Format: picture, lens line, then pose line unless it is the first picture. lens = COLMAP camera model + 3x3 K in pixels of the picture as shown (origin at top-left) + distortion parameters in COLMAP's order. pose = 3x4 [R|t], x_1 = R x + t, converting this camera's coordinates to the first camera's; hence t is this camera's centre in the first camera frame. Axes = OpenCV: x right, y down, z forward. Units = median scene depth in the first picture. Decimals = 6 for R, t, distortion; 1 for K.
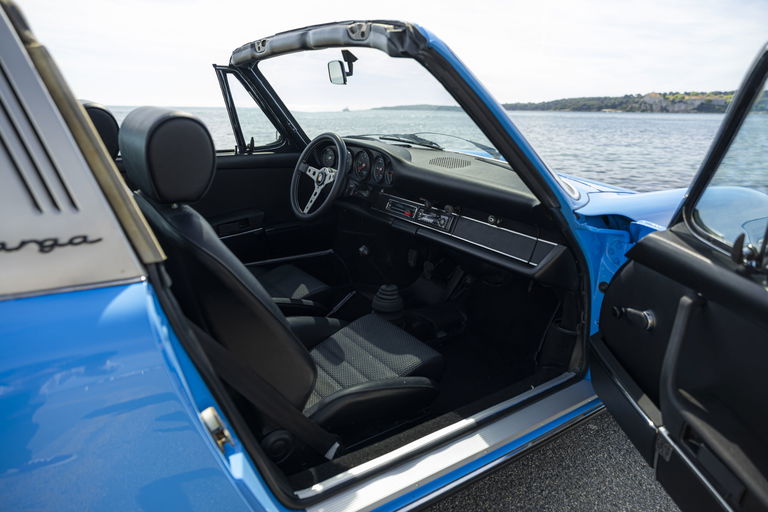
lens RADIAL K [[511.5, 0, 384.0], [0, 511.5, 256.0], [0, 0, 1]] dist [-0.002627, -0.001156]
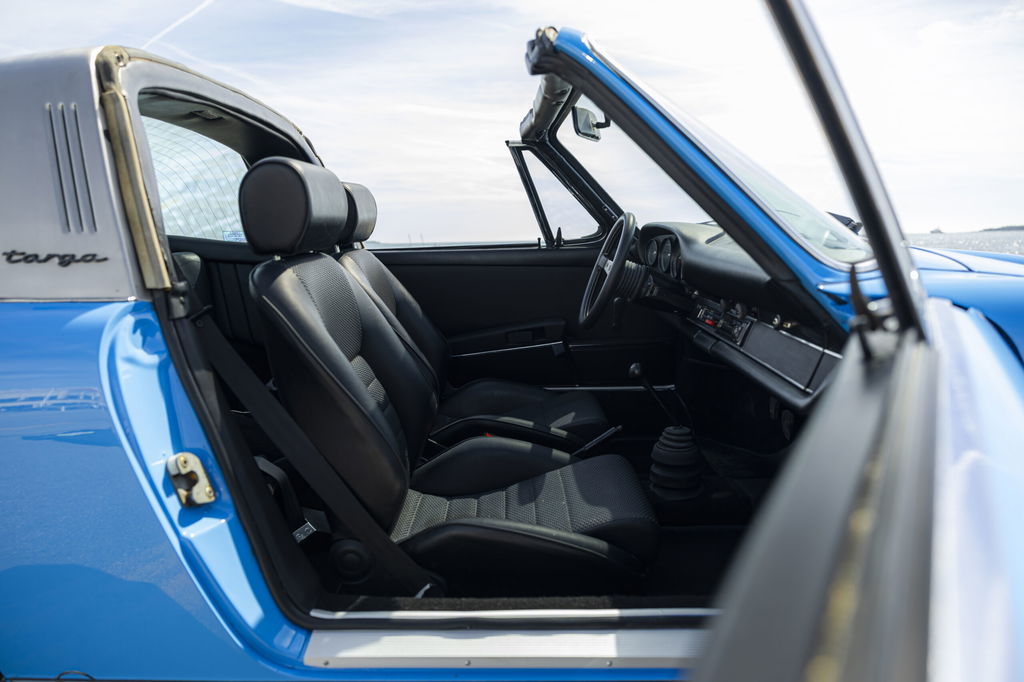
lens RADIAL K [[687.9, 0, 512.0], [0, 687.9, 341.0], [0, 0, 1]] dist [0.024077, -0.000252]
pose [[0.806707, 0.052998, -0.588570, 0.399035], [-0.132061, 0.986950, -0.092135, 0.063856], [0.576006, 0.152053, 0.803179, 0.143131]]
